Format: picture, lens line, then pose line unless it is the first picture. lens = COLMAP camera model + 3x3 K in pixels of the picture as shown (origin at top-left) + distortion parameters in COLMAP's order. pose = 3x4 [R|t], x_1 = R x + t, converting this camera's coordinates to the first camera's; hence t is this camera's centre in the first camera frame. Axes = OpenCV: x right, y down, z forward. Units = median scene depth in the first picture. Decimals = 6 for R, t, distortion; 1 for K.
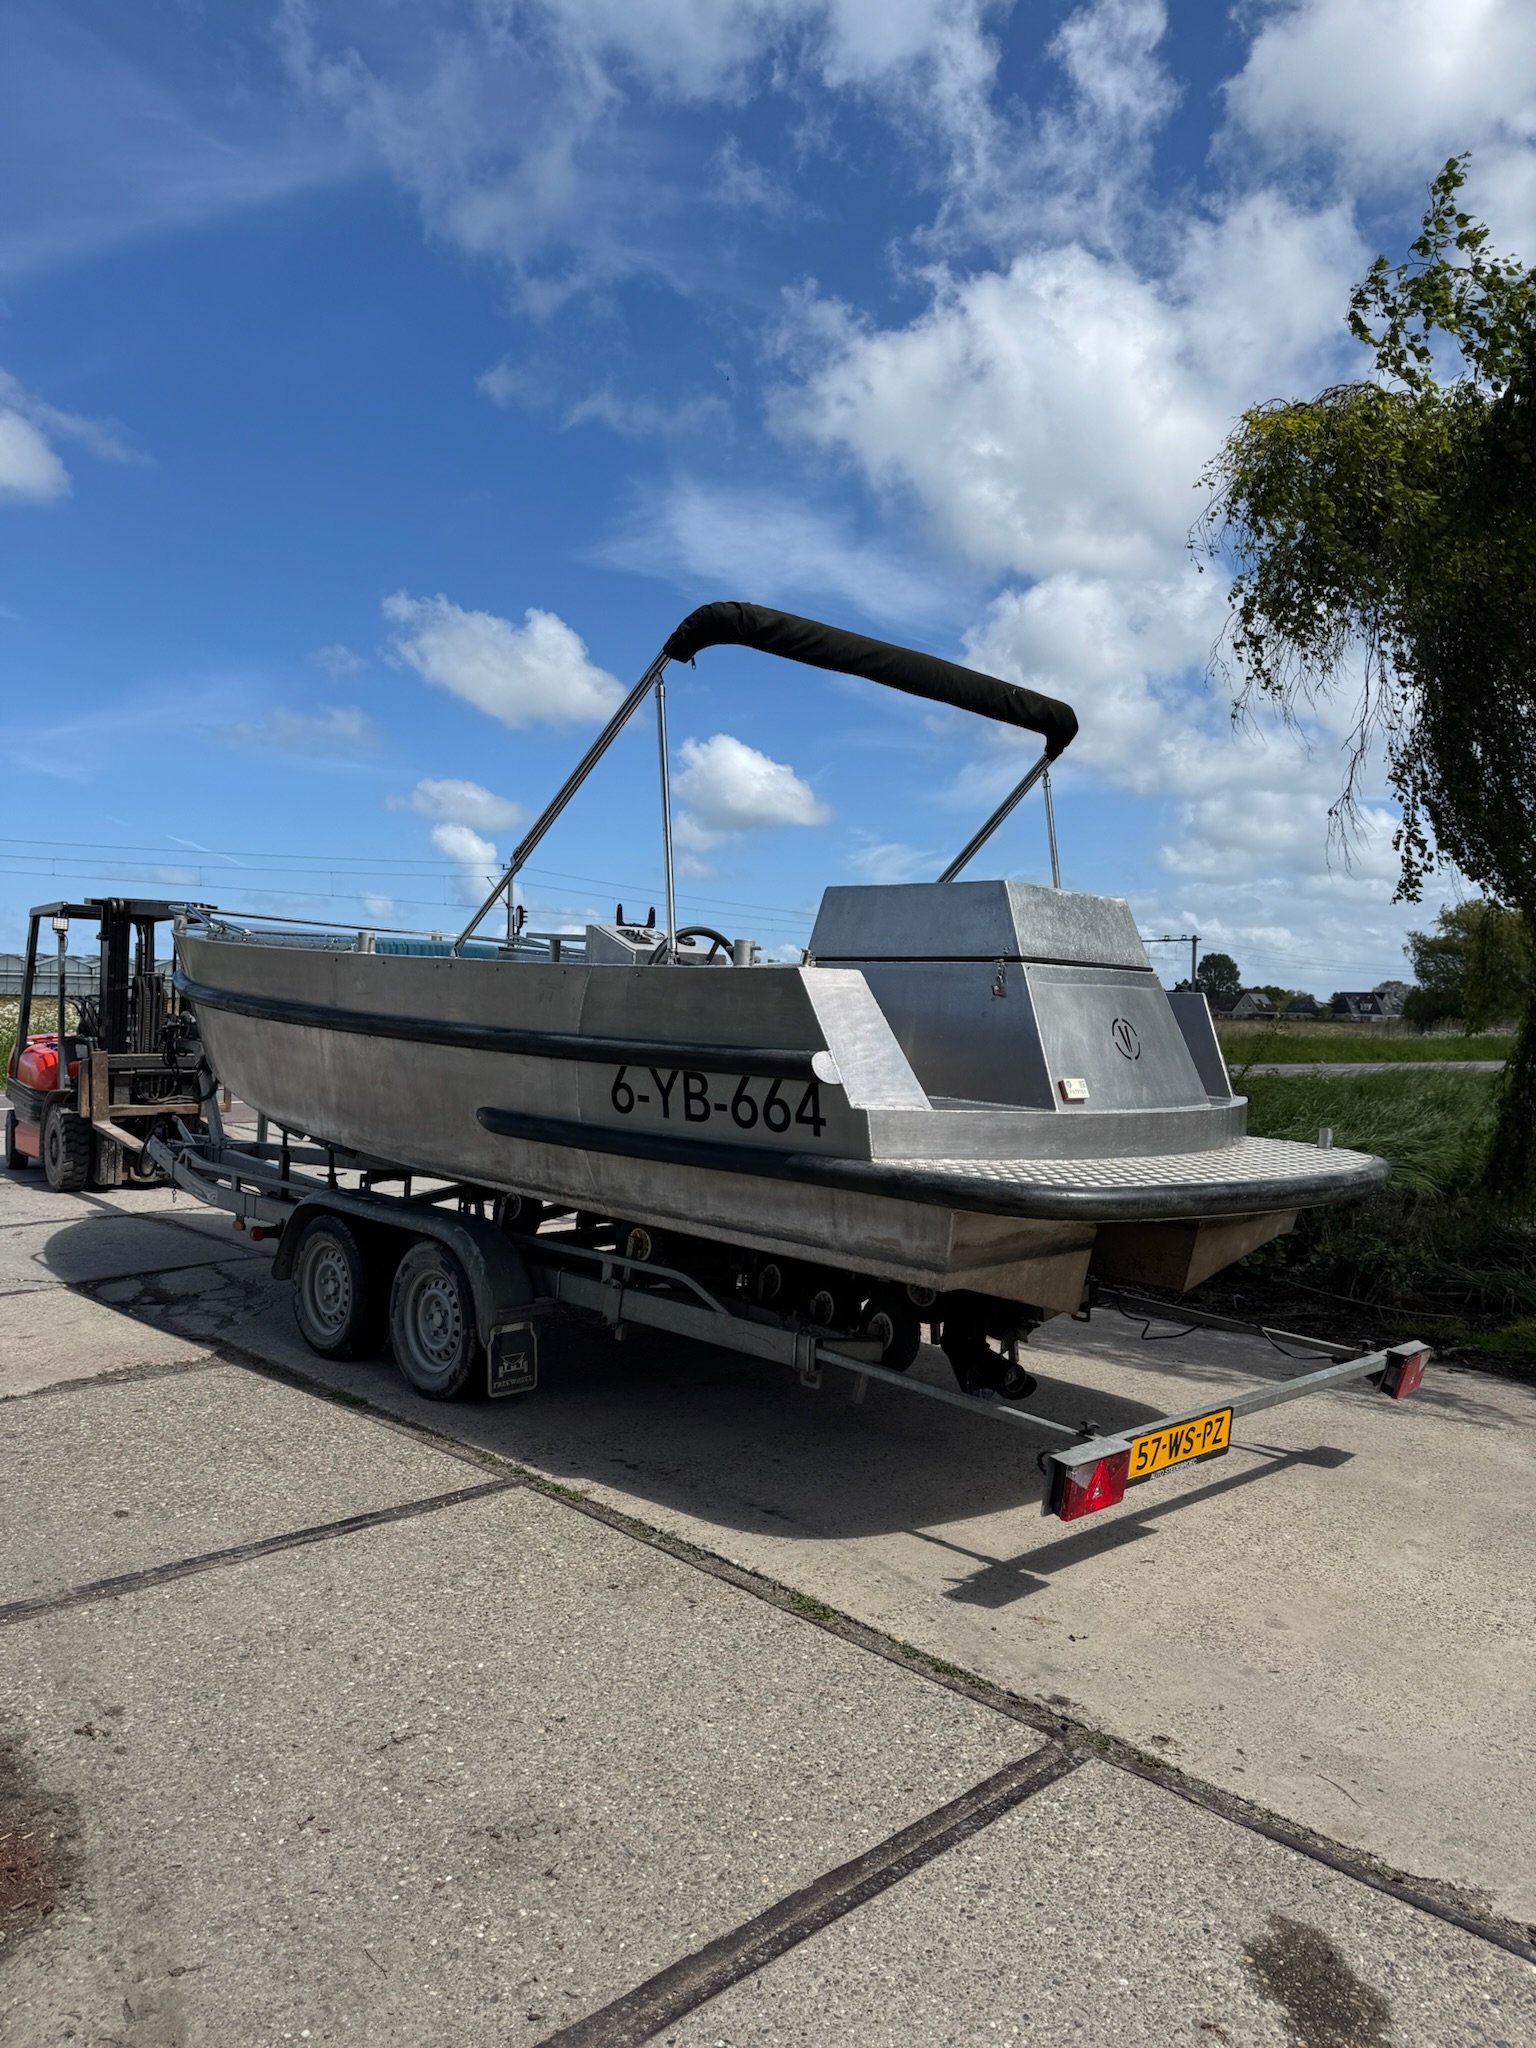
lens RADIAL K [[1452.0, 0, 758.1], [0, 1452.0, 986.2], [0, 0, 1]] dist [0.024851, -0.036628]
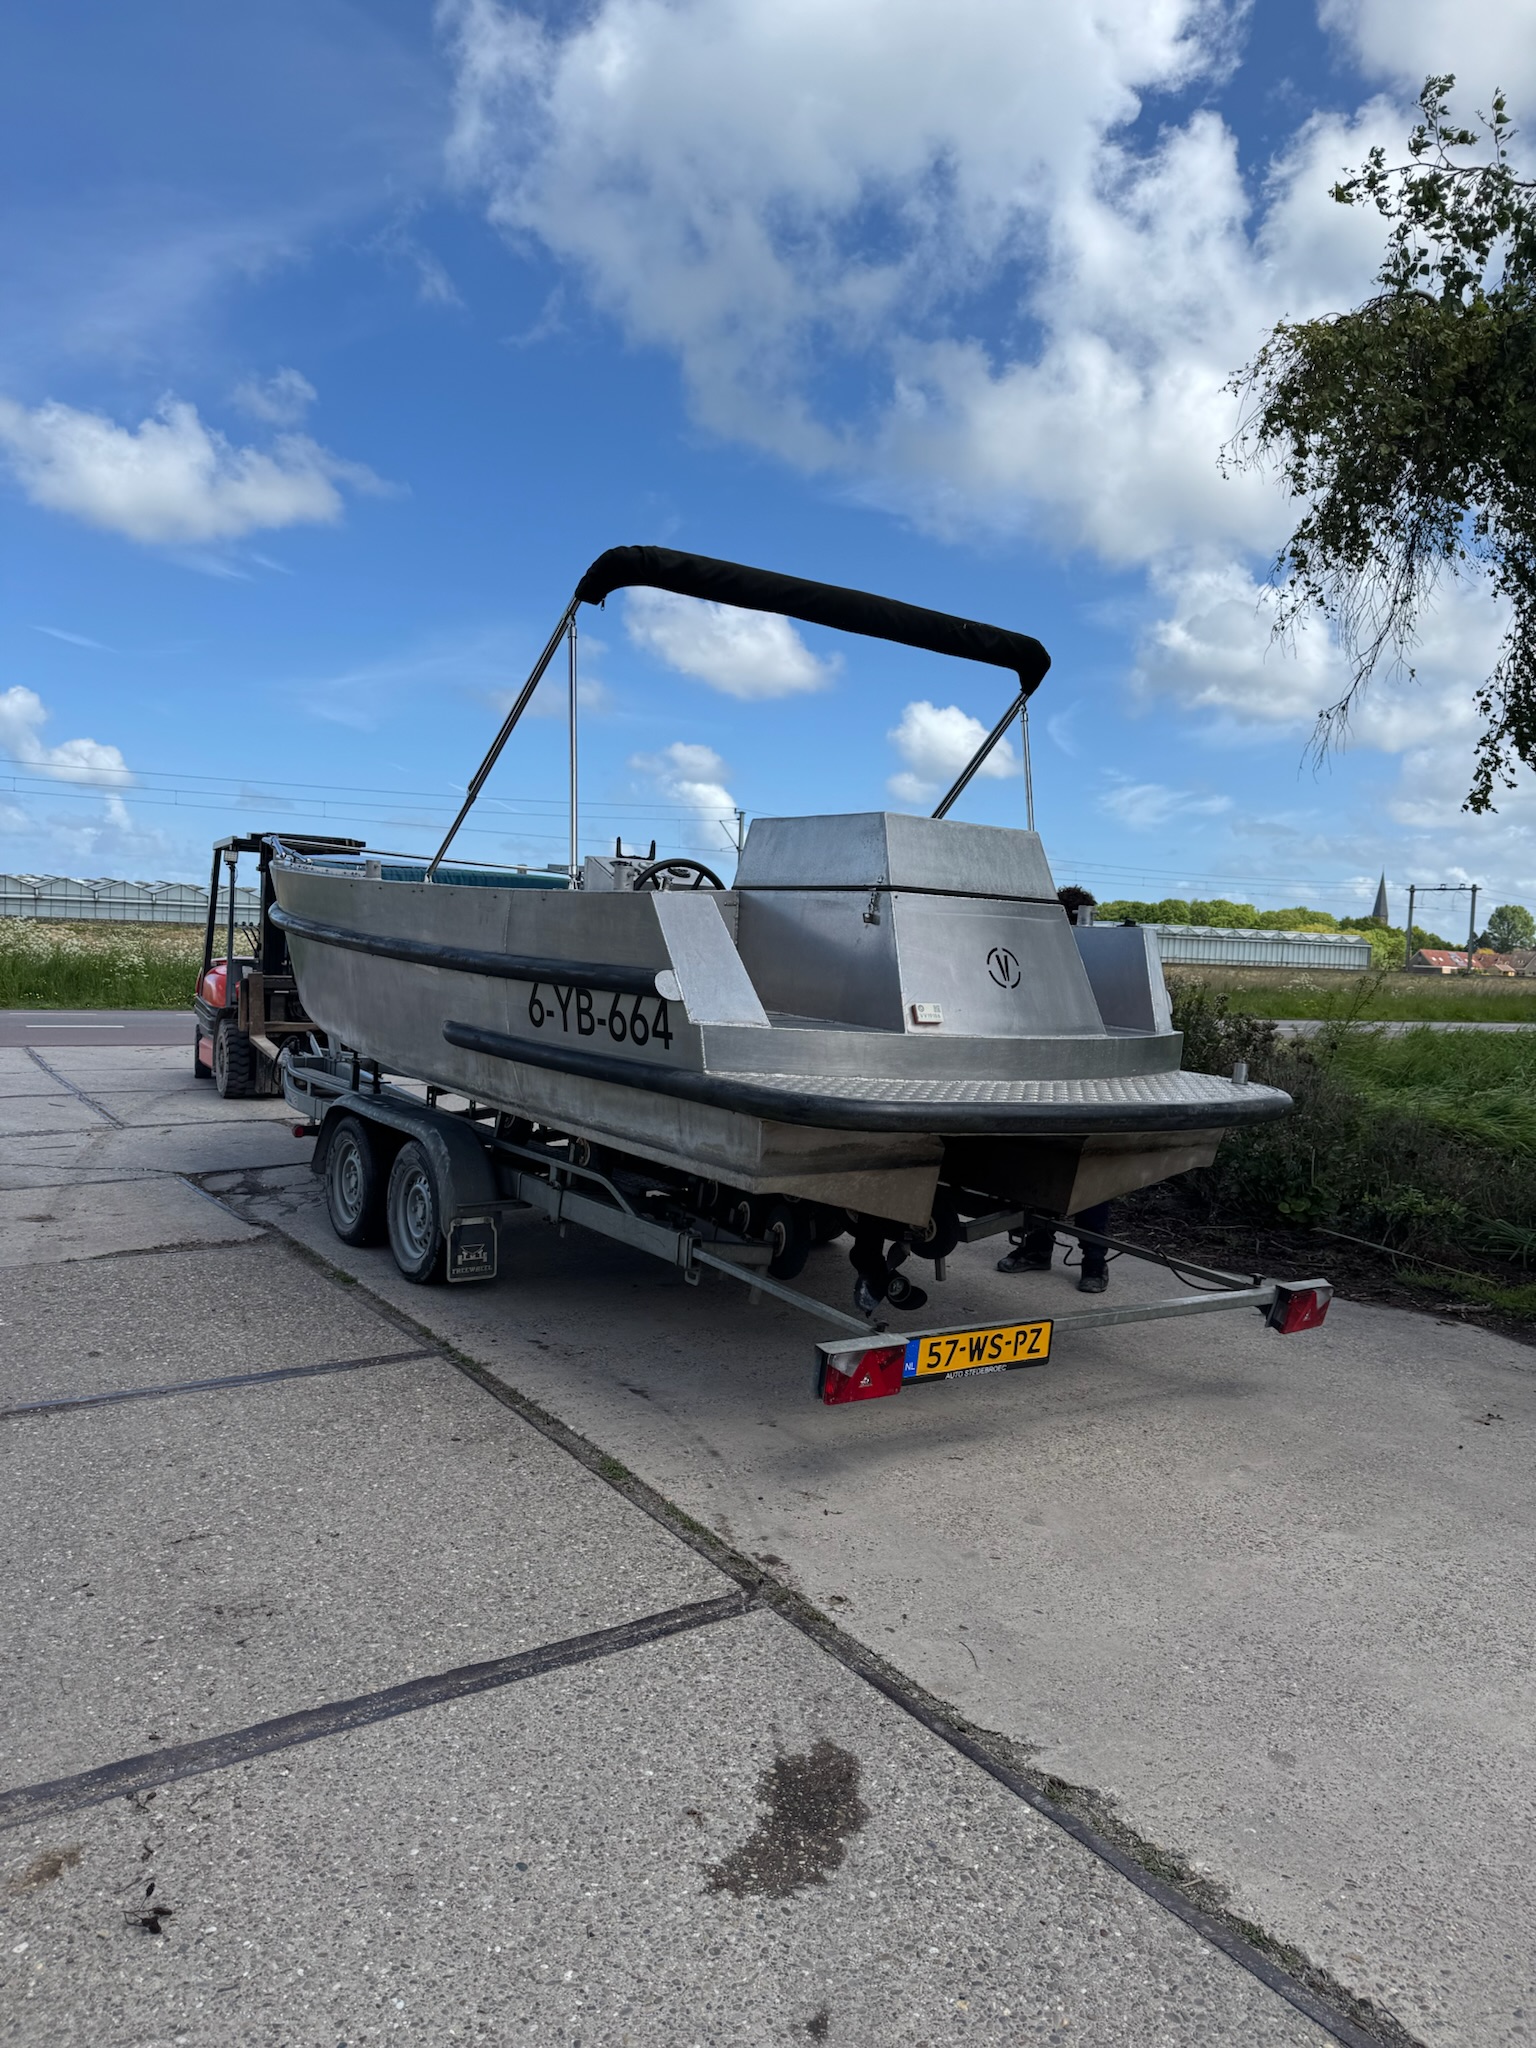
lens RADIAL K [[1452.0, 0, 755.5], [0, 1452.0, 985.9], [0, 0, 1]] dist [0.024851, -0.036628]
pose [[0.984313, 0.022433, -0.175001, 0.277661], [-0.015585, 0.999062, 0.040404, 0.011123], [0.175743, -0.037042, 0.983739, -0.045643]]
